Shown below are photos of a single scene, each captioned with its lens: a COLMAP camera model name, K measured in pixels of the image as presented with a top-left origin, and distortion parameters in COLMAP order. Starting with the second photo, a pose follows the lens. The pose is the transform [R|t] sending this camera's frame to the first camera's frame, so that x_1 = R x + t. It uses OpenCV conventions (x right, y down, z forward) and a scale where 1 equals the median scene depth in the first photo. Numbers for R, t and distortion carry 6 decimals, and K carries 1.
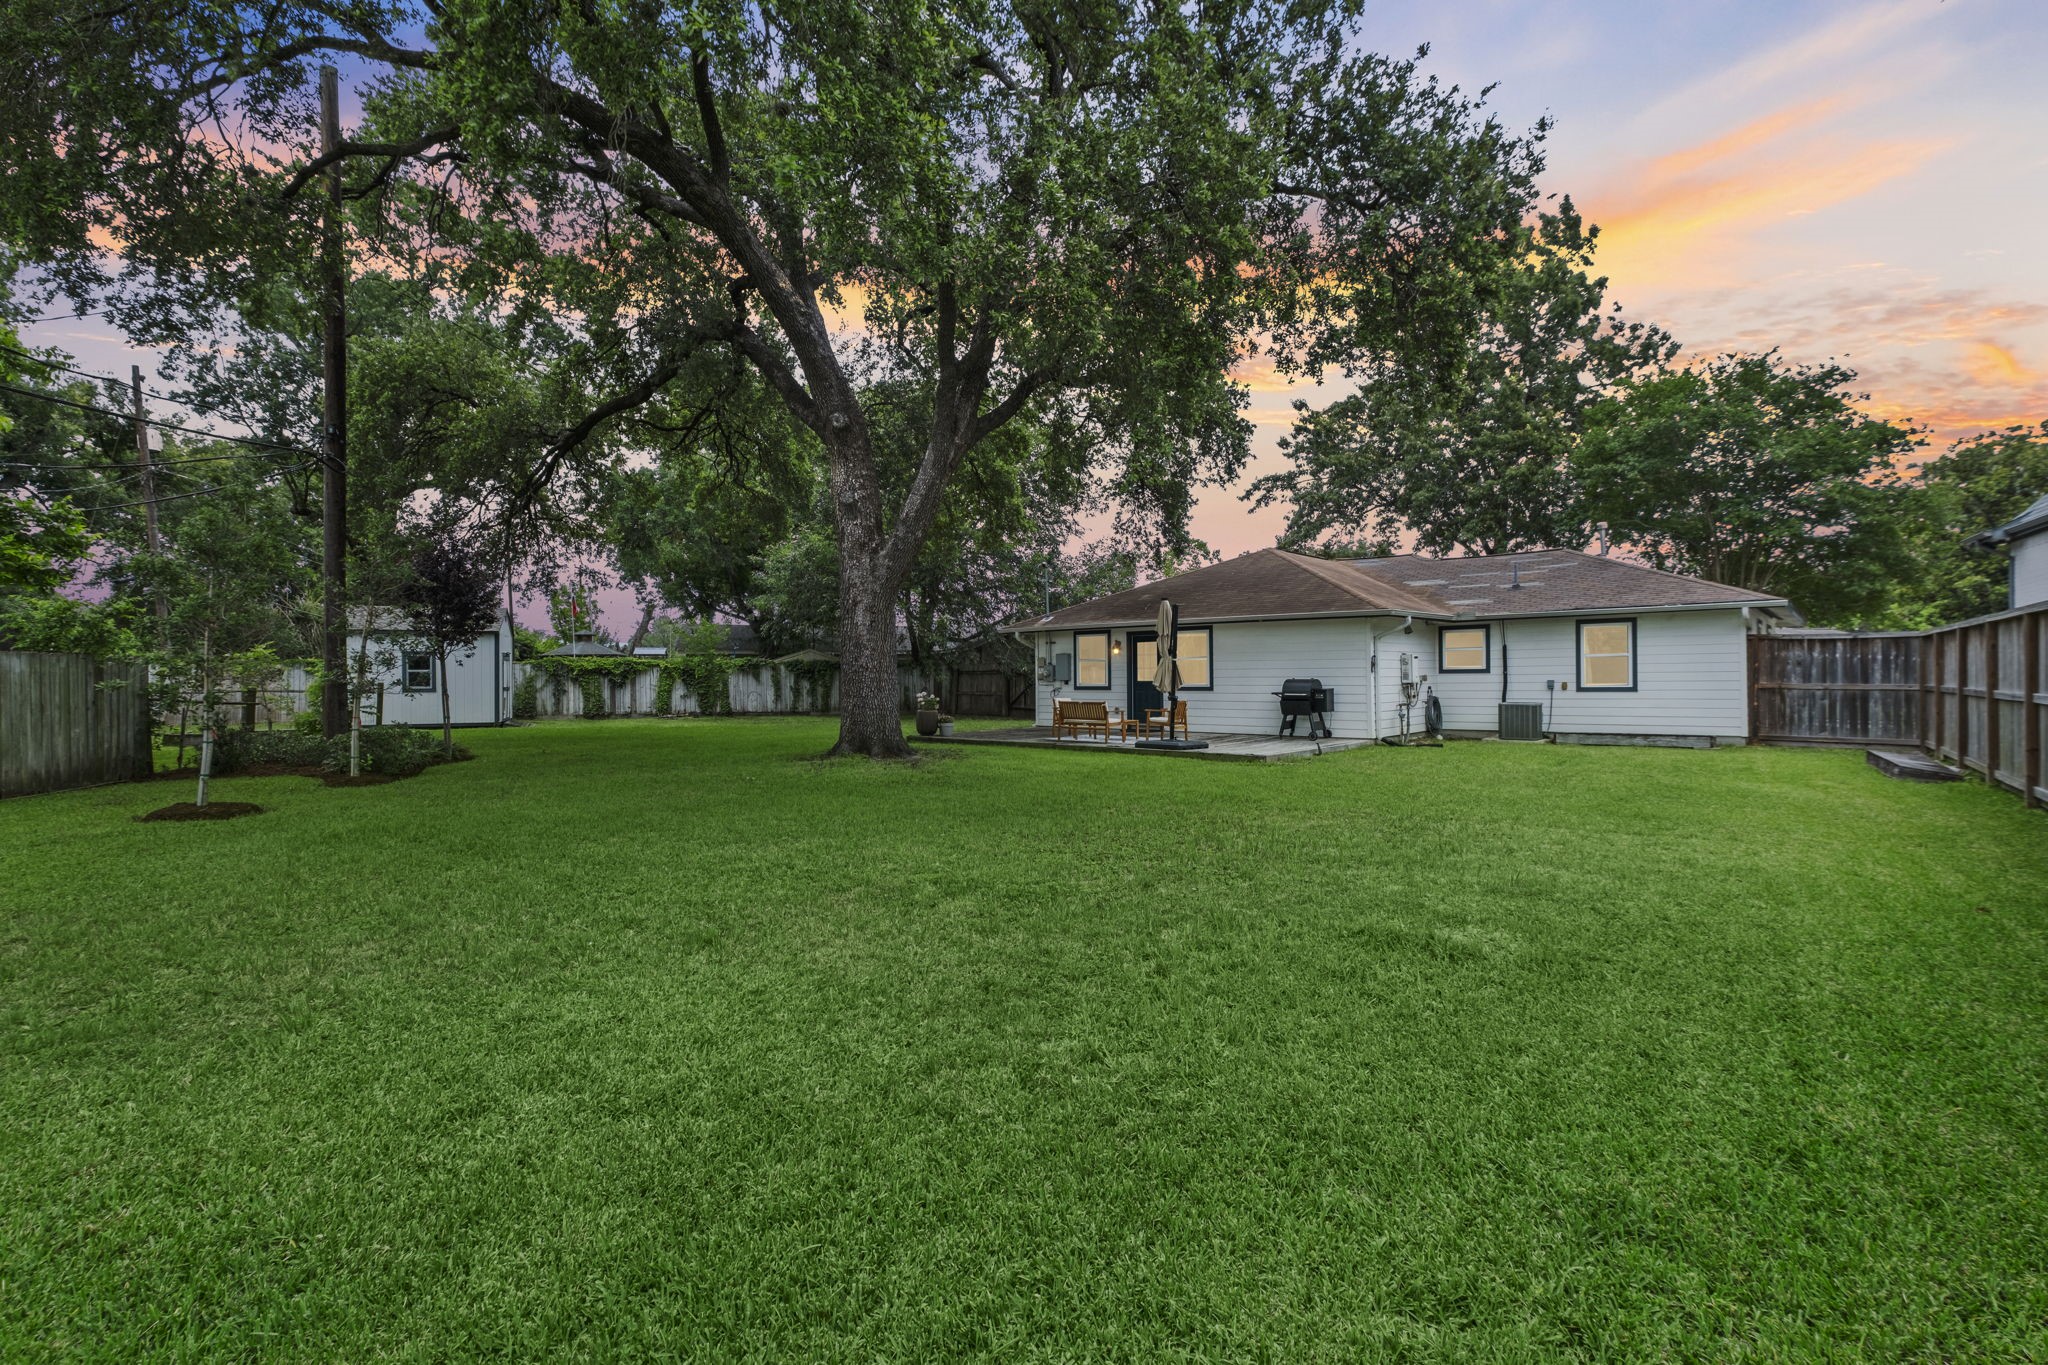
lens RADIAL K [[911.9, 0, 1022.5], [0, 911.9, 678.9], [0, 0, 1]] dist [0.001447, 0.001448]
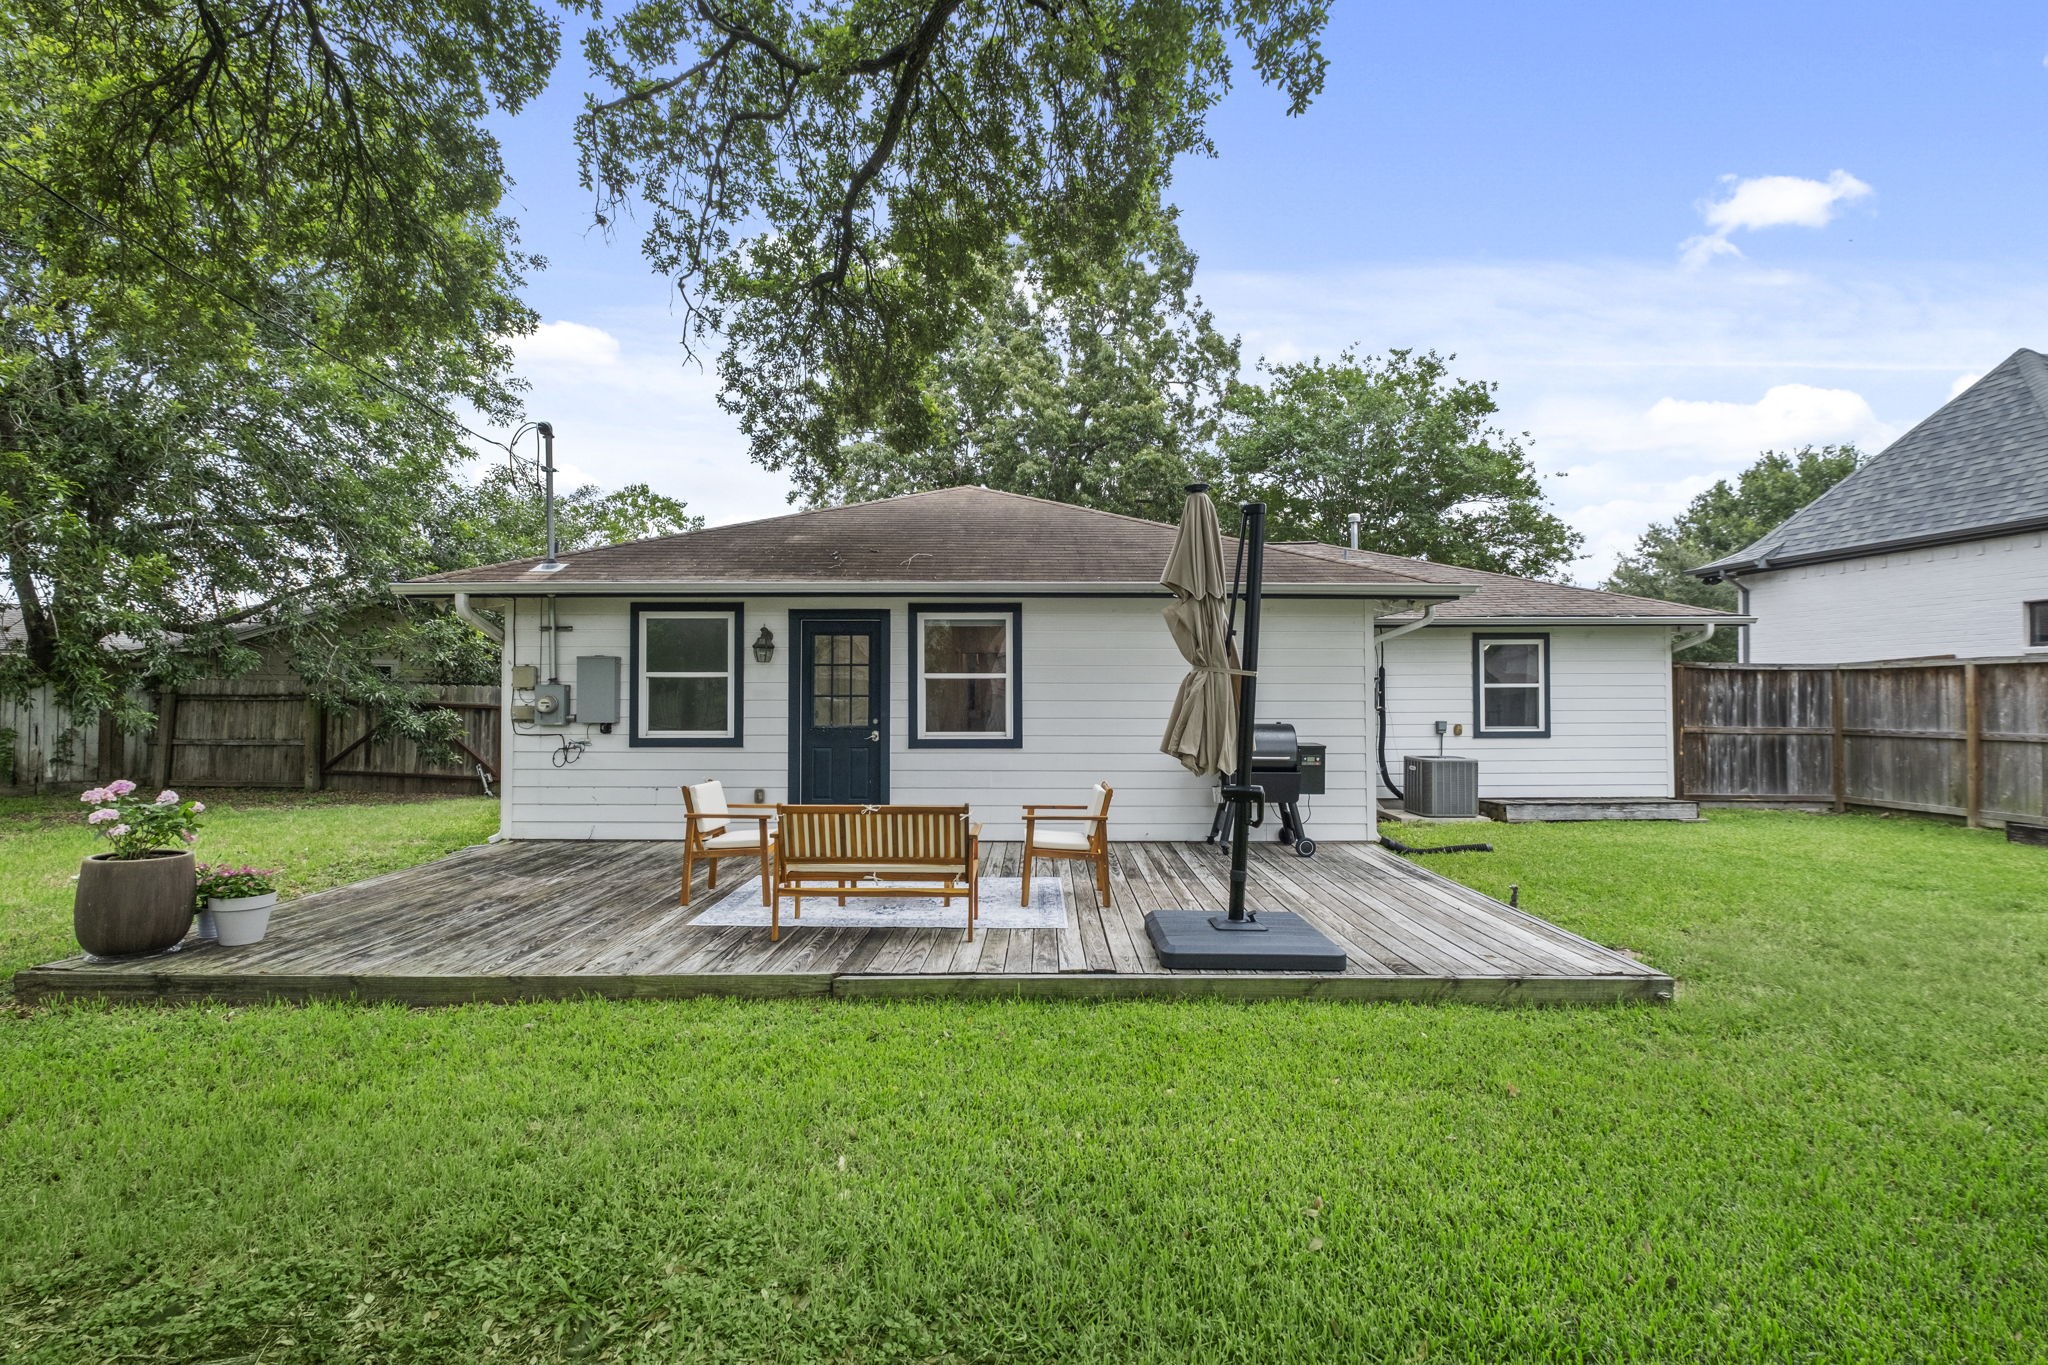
lens RADIAL K [[911.9, 0, 1028.4], [0, 911.9, 689.8], [0, 0, 1]] dist [0.001447, 0.001448]
pose [[0.742883, 0.015141, 0.669250, -0.113416], [-0.003862, 0.999824, -0.018333, -0.009461], [-0.669410, 0.011035, 0.742811, 0.804225]]
